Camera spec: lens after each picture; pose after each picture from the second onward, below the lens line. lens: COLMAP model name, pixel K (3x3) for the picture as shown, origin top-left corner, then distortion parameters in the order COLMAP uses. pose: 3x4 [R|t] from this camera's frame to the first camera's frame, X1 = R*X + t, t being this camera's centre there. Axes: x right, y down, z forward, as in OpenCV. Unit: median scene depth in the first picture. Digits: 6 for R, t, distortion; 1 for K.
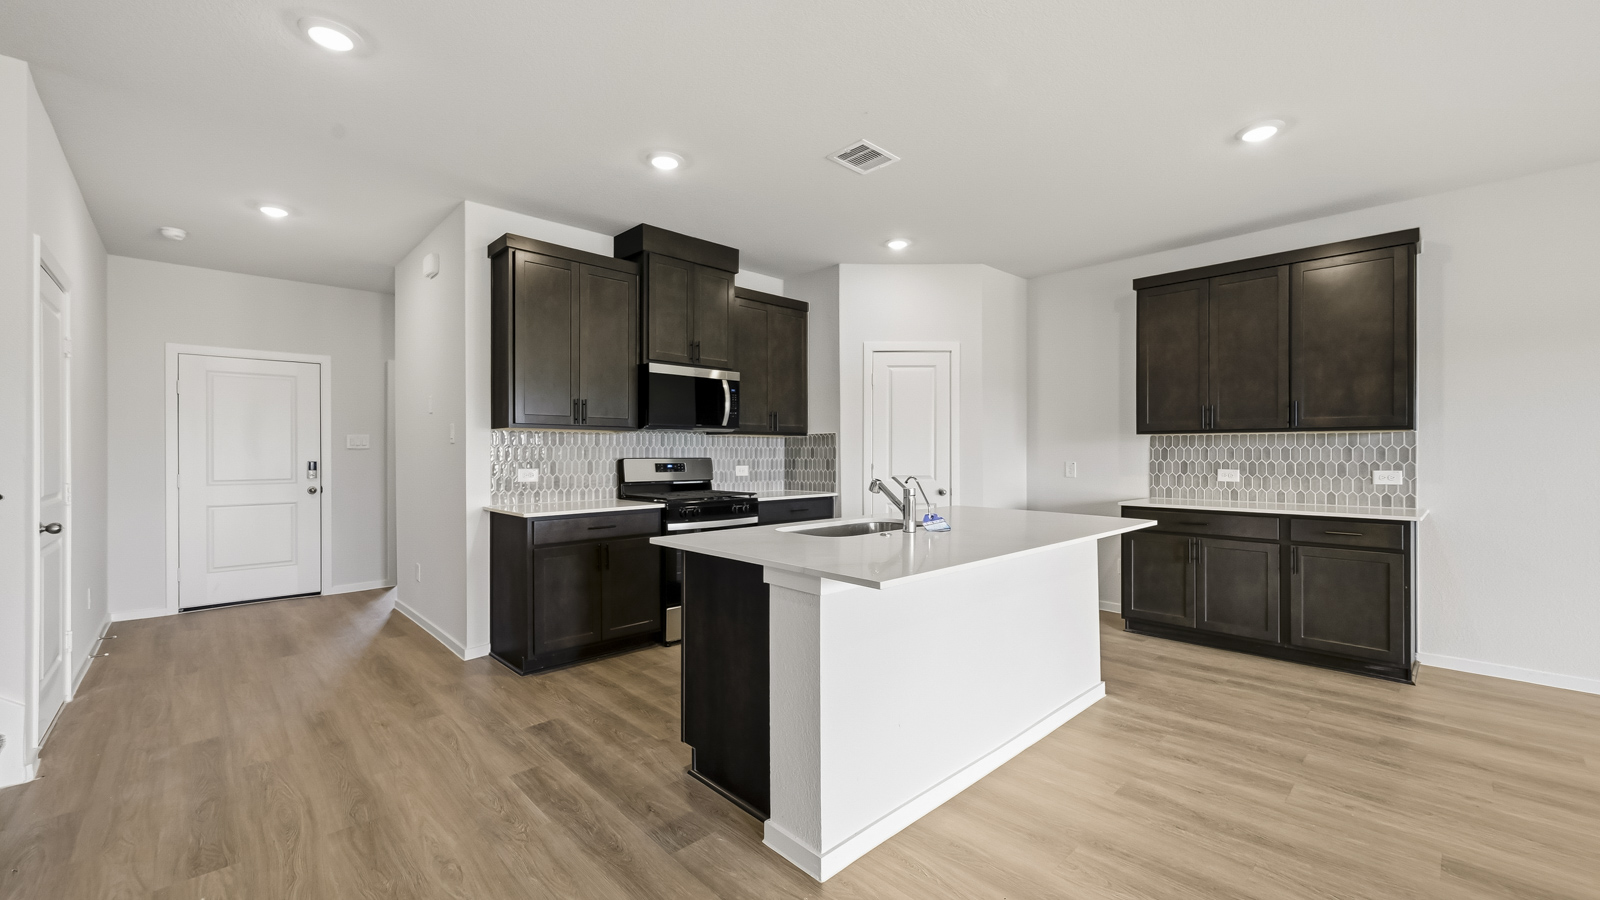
lens RADIAL K [[637.0, 0, 798.8], [0, 637.0, 448.4], [0, 0, 1]] dist [-0.000877, -0.000186]
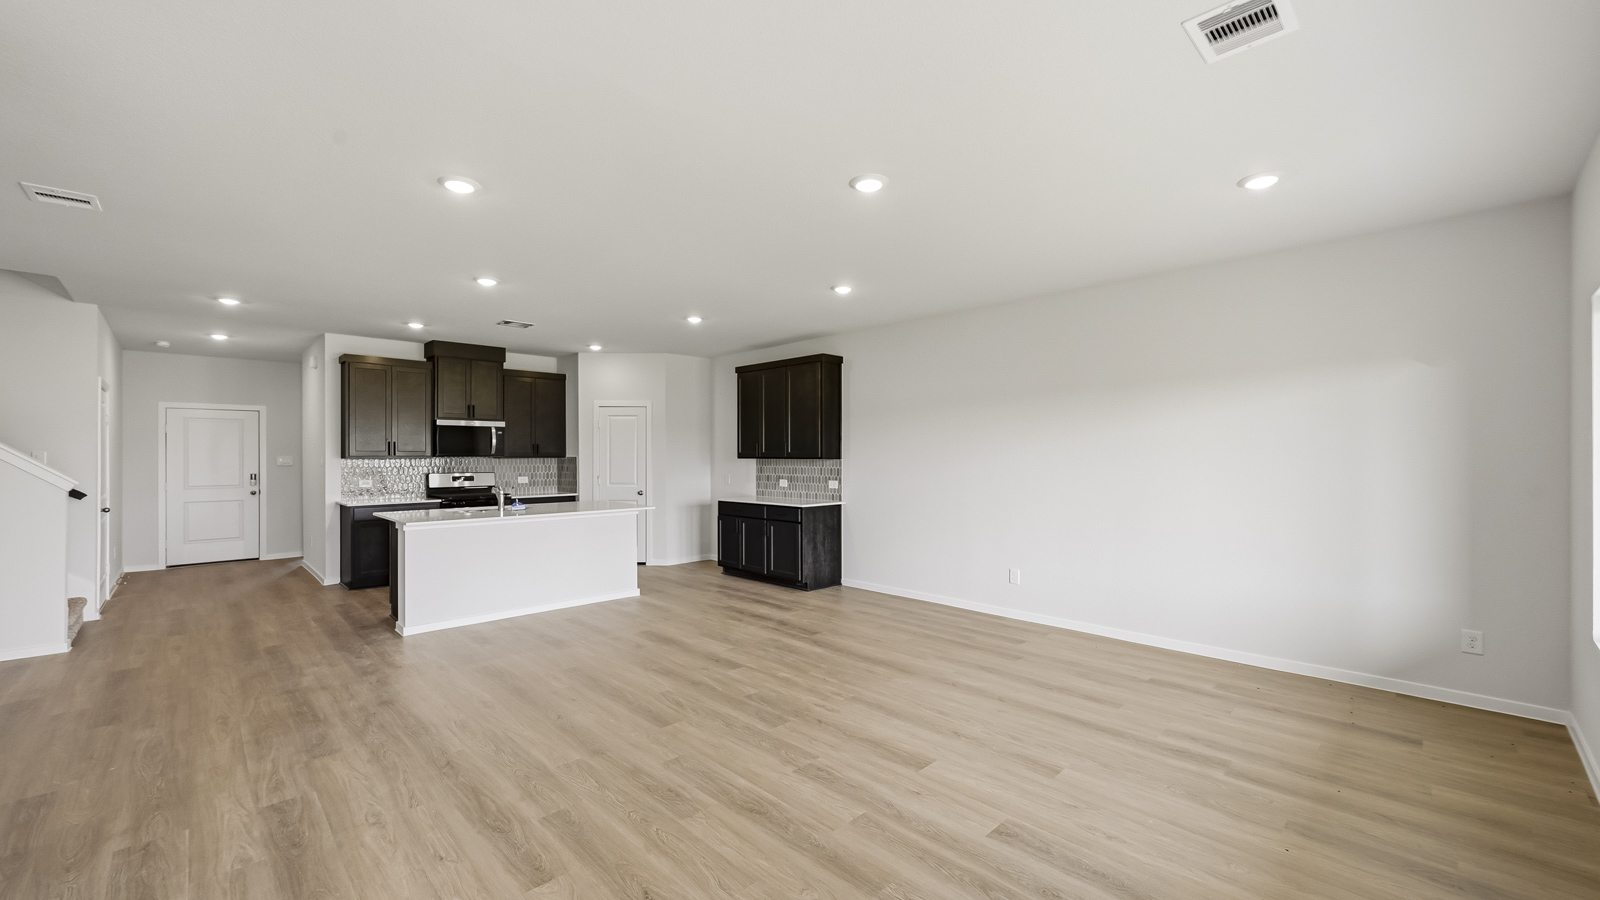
lens RADIAL K [[632.6, 0, 800.0], [0, 632.6, 450.0], [0, 0, 1]] dist [0.000270, 0.000168]
pose [[0.999939, -0.000707, 0.011065, 0.740443], [0.000725, 0.999998, -0.001611, -0.046390], [-0.011064, 0.001619, 0.999937, -0.749792]]
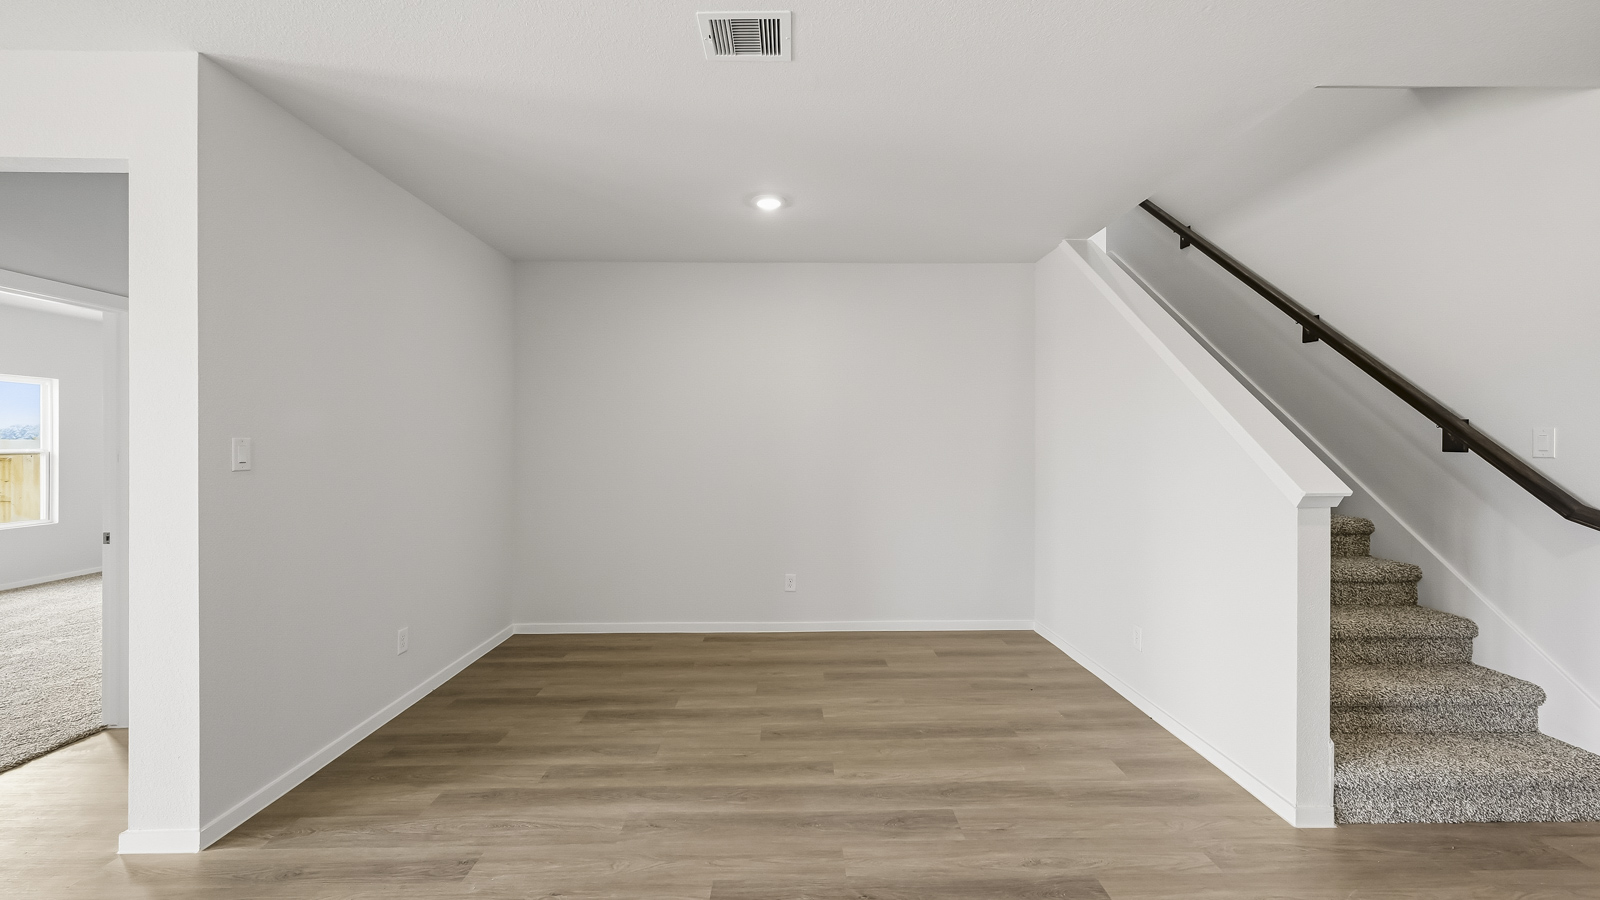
lens RADIAL K [[639.0, 0, 802.3], [0, 639.0, 439.0], [0, 0, 1]] dist [-0.000094, 0.000052]
pose [[-0.673286, -0.001516, -0.739380, 0.190134], [0.007959, 0.999925, -0.009297, -0.035860], [0.739339, -0.012144, -0.673224, 0.412506]]
